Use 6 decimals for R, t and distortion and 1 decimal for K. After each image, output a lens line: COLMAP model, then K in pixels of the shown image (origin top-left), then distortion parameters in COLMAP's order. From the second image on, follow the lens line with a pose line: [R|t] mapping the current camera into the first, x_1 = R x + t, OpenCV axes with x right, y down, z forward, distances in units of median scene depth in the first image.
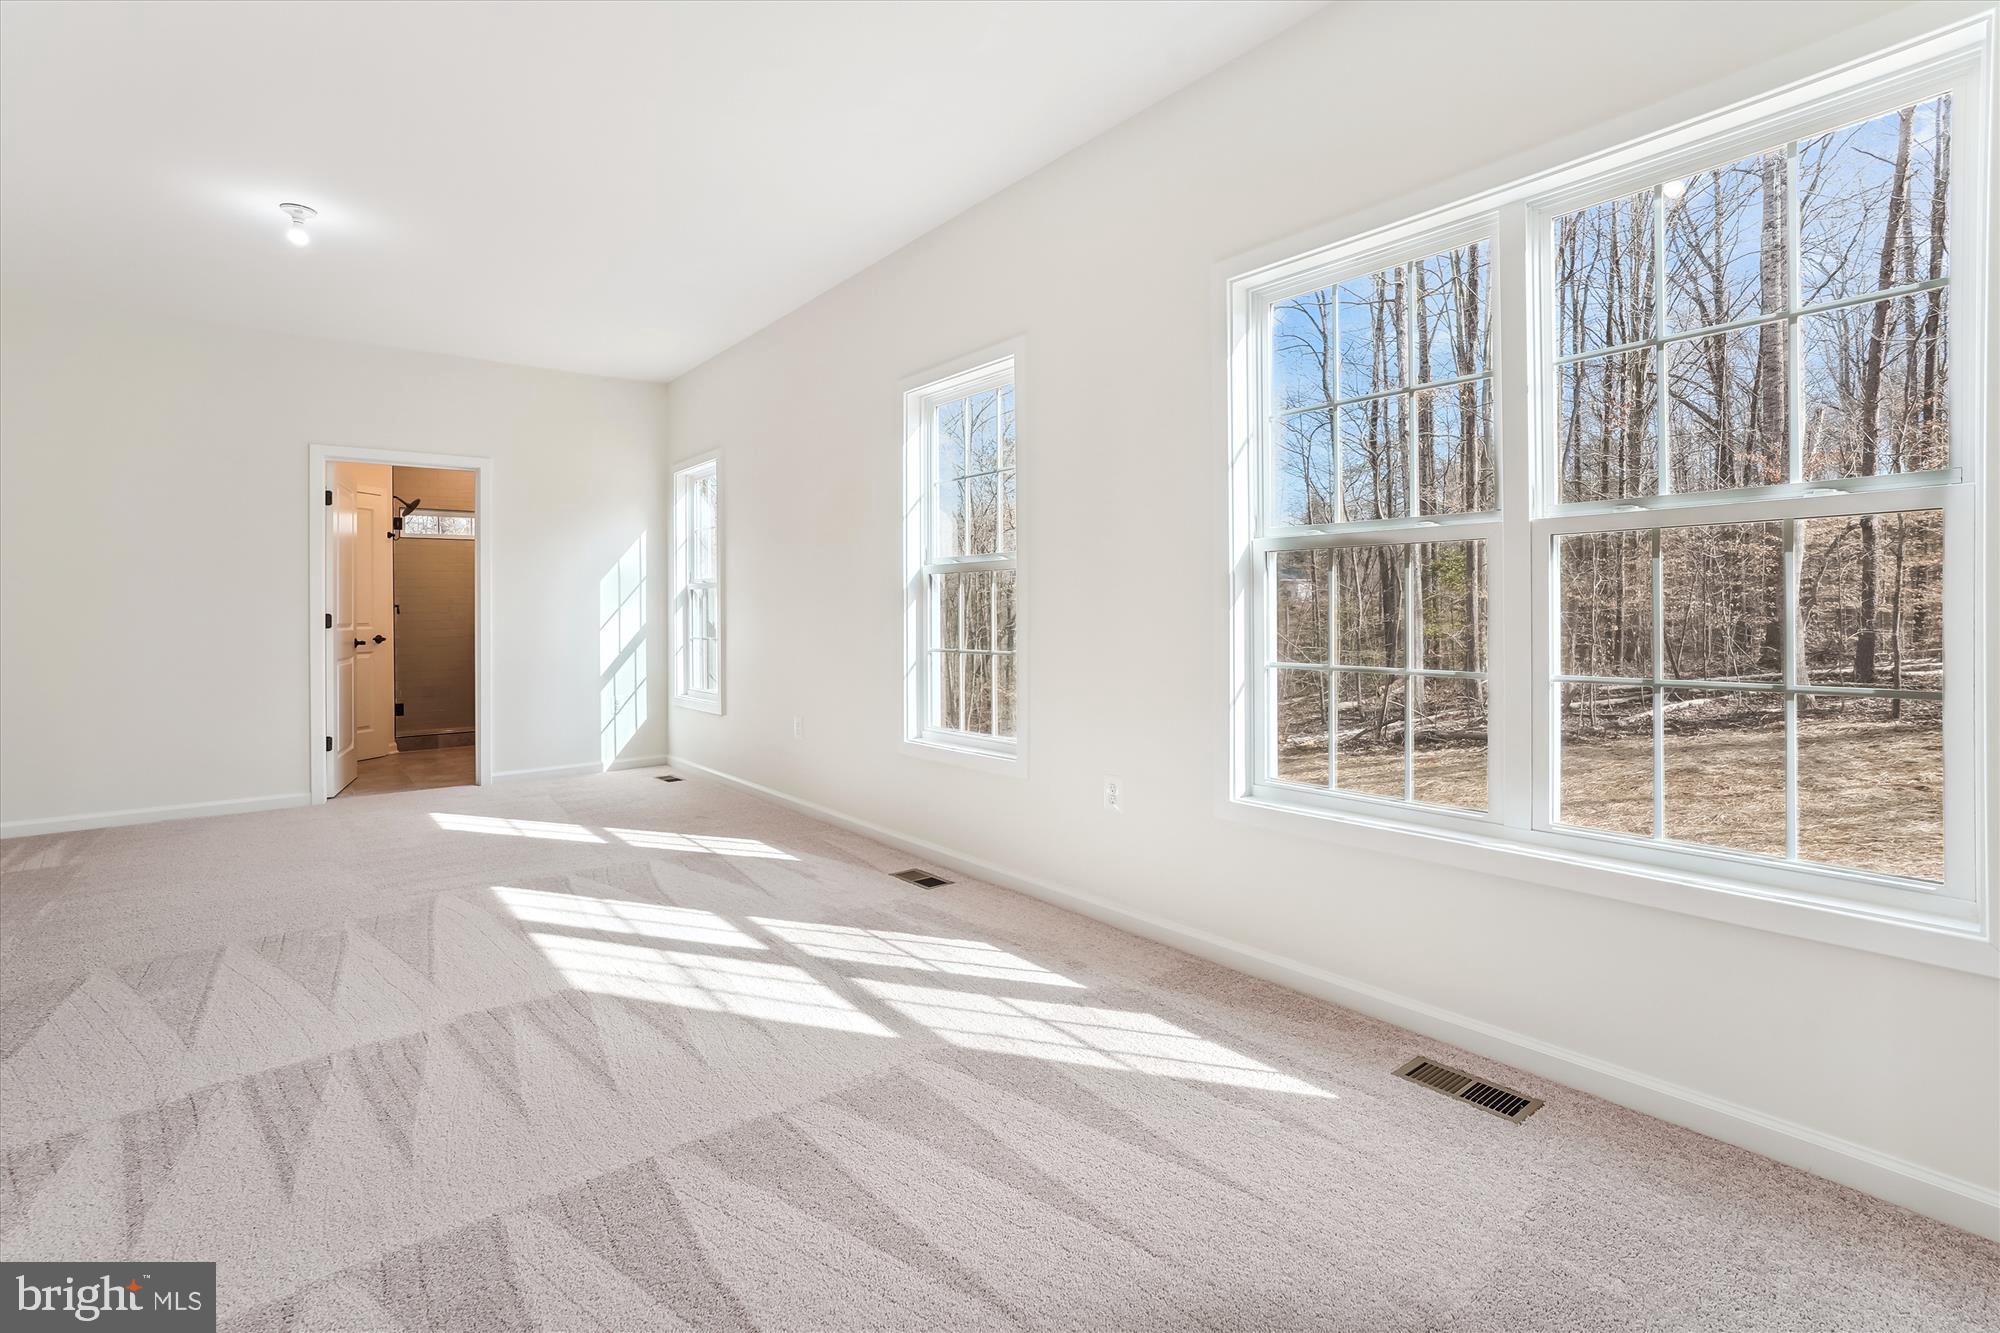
lens RADIAL K [[953.4, 0, 998.2], [0, 953.4, 631.0], [0, 0, 1]] dist [-0.015270, -0.000038]
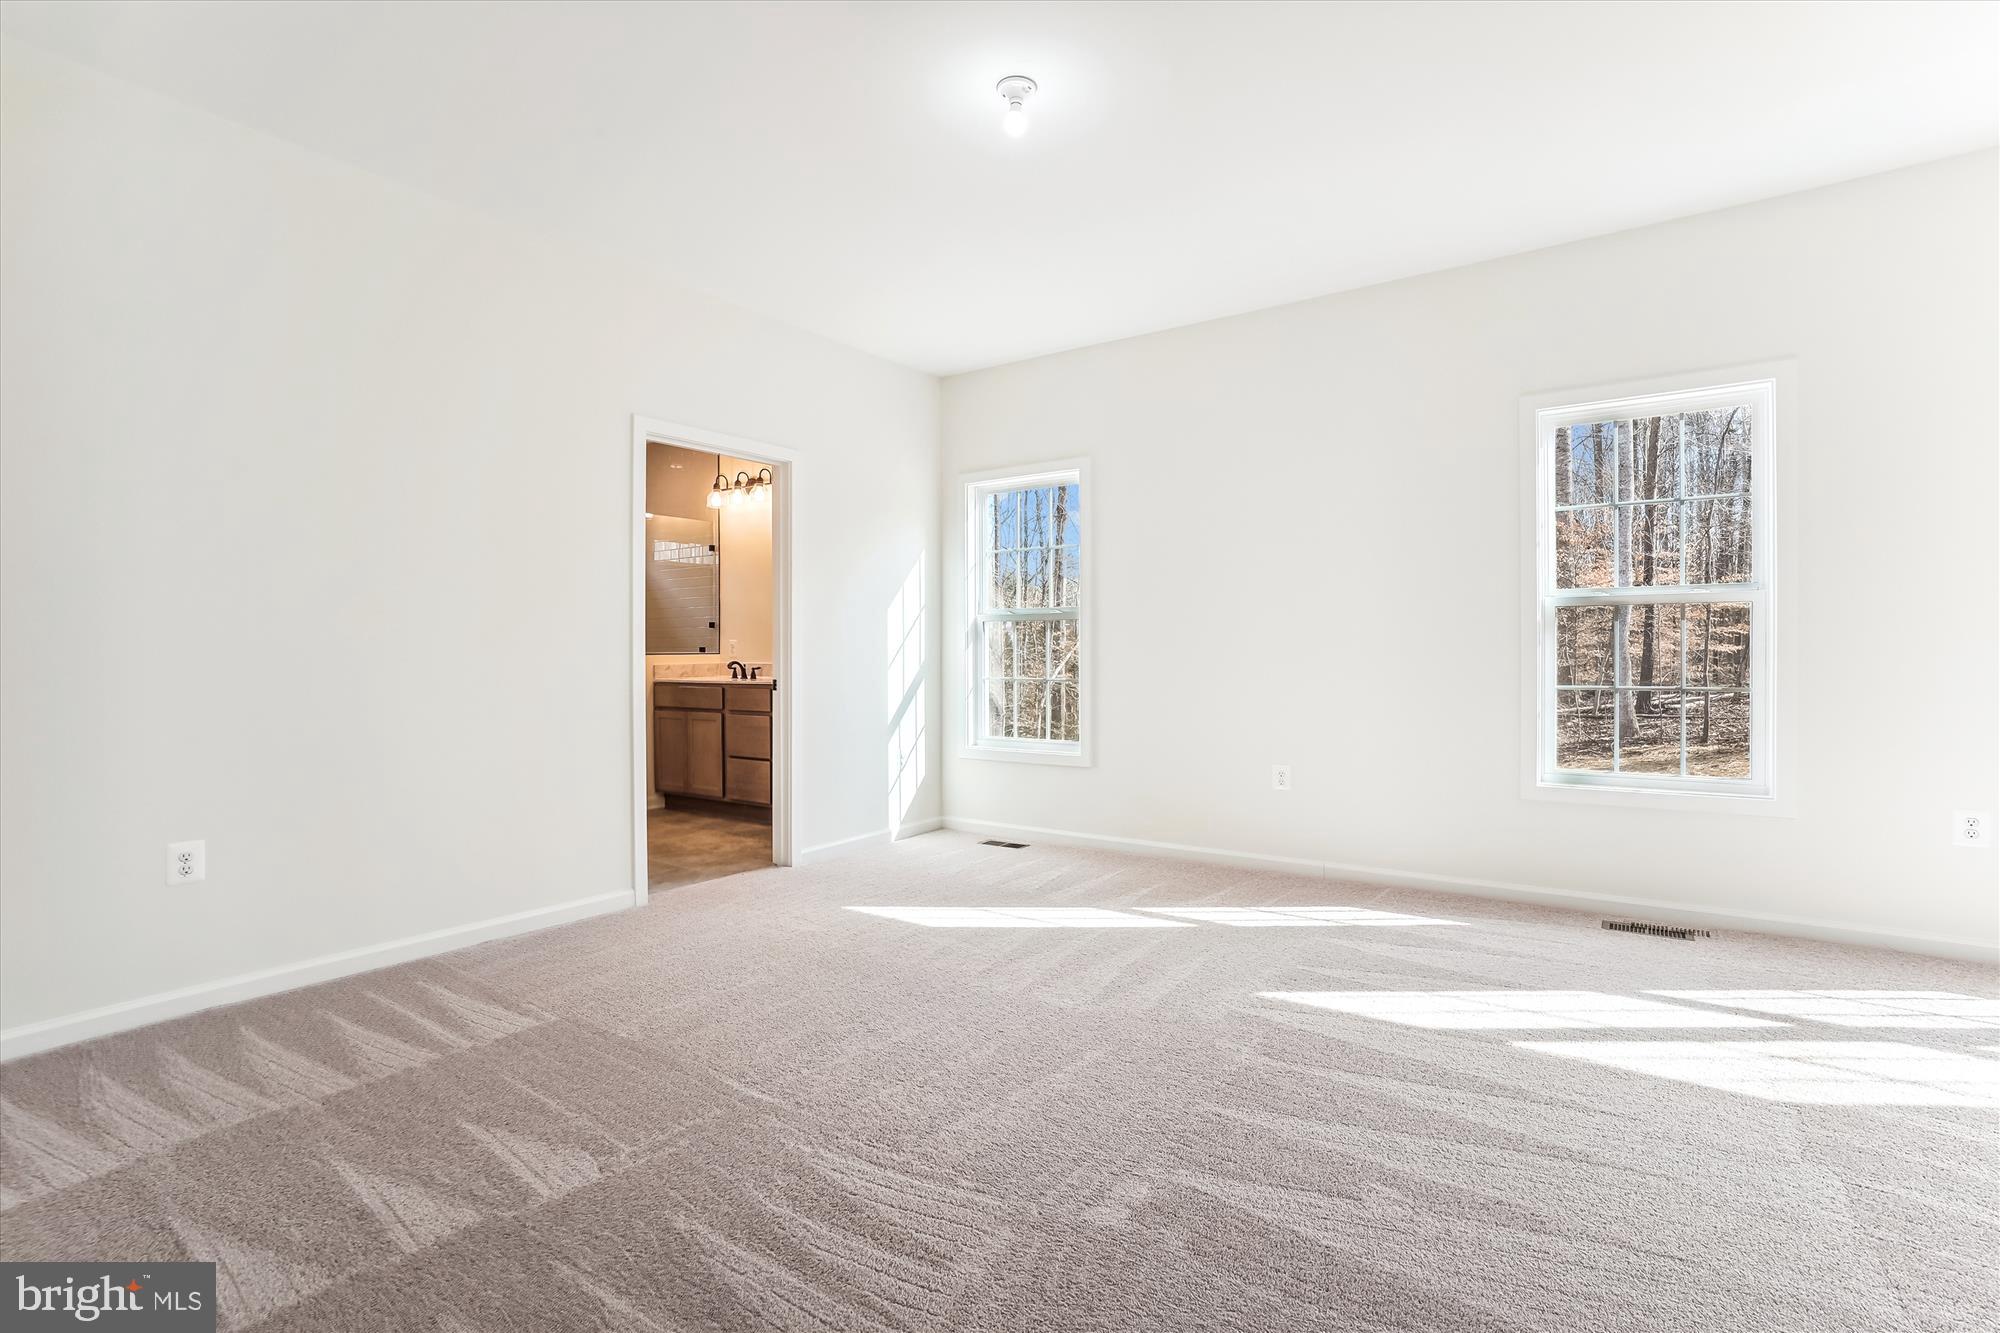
lens RADIAL K [[959.7, 0, 1000.0], [0, 959.7, 666.5], [0, 0, 1]] dist [-0.000944, -0.000032]
pose [[0.954120, 0.000100, 0.299425, -0.573471], [0.002526, 0.999962, -0.008385, 0.003911], [-0.299414, 0.008757, 0.954083, 0.176369]]
